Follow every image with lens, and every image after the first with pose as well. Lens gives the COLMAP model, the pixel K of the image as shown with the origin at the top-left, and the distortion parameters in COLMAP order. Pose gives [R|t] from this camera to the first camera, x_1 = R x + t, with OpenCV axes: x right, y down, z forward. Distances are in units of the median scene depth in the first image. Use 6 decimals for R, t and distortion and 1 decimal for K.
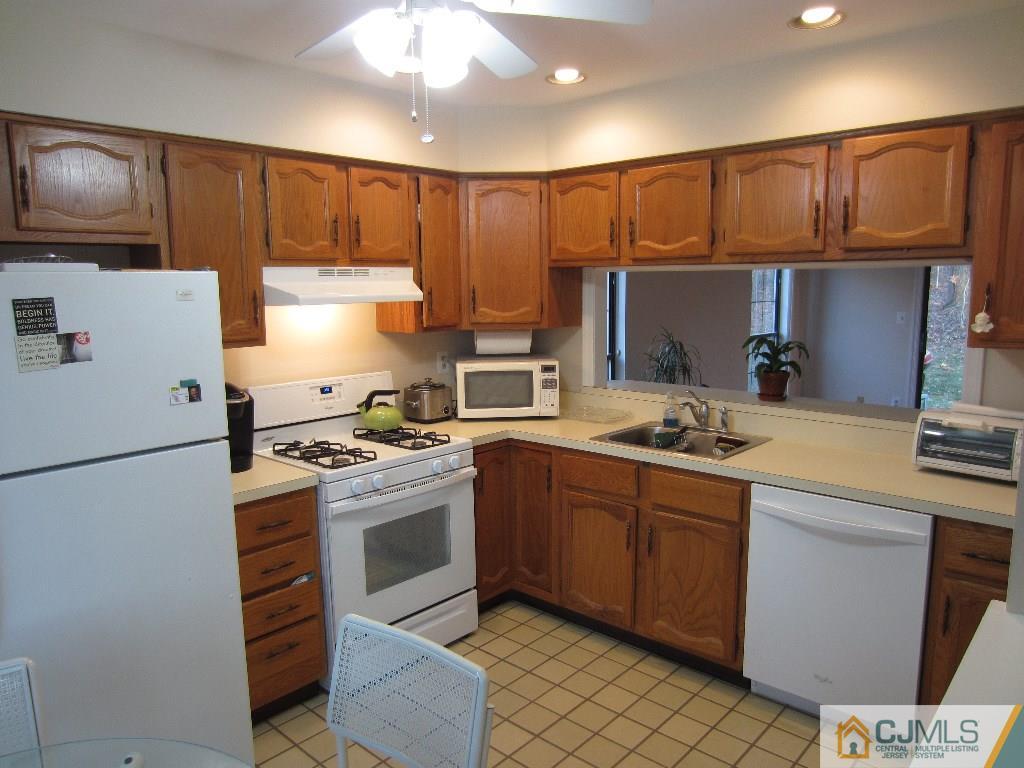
lens RADIAL K [[718.0, 0, 512.0], [0, 718.0, 384.0], [0, 0, 1]] dist [-0.040244, 0.036041]
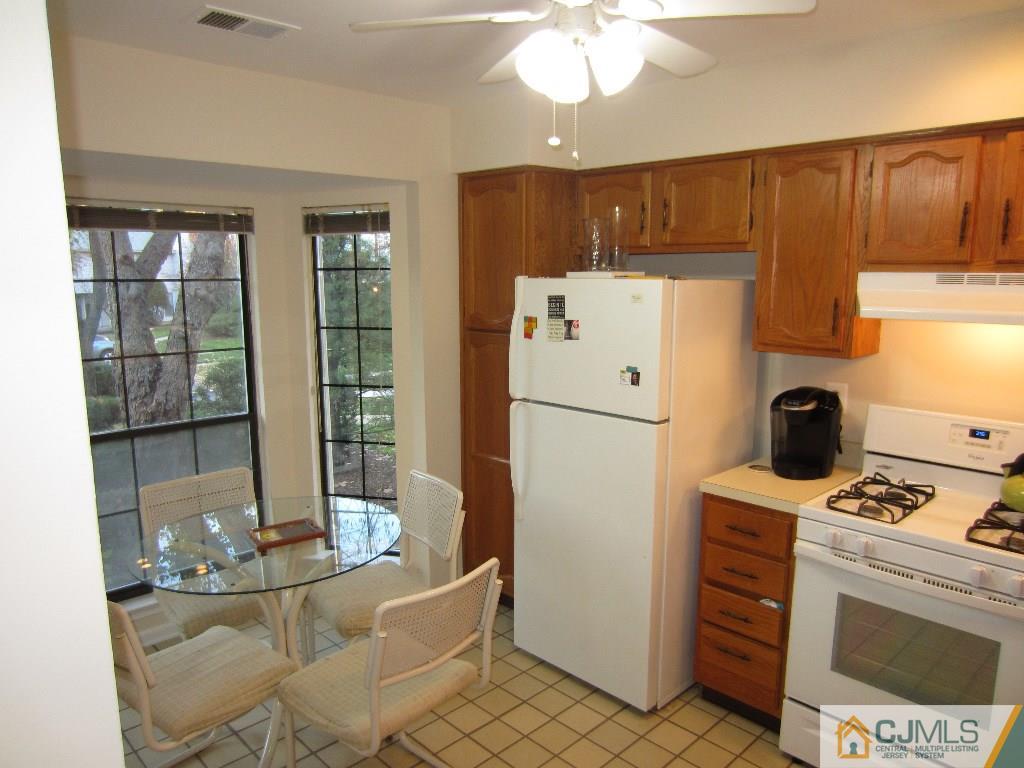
lens RADIAL K [[718.0, 0, 512.0], [0, 718.0, 384.0], [0, 0, 1]] dist [-0.040244, 0.036041]
pose [[-0.062506, 0.168437, -0.983729, 0.603607], [-0.140544, 0.974349, 0.175762, -0.126935], [0.988099, 0.149243, -0.037230, 0.642451]]
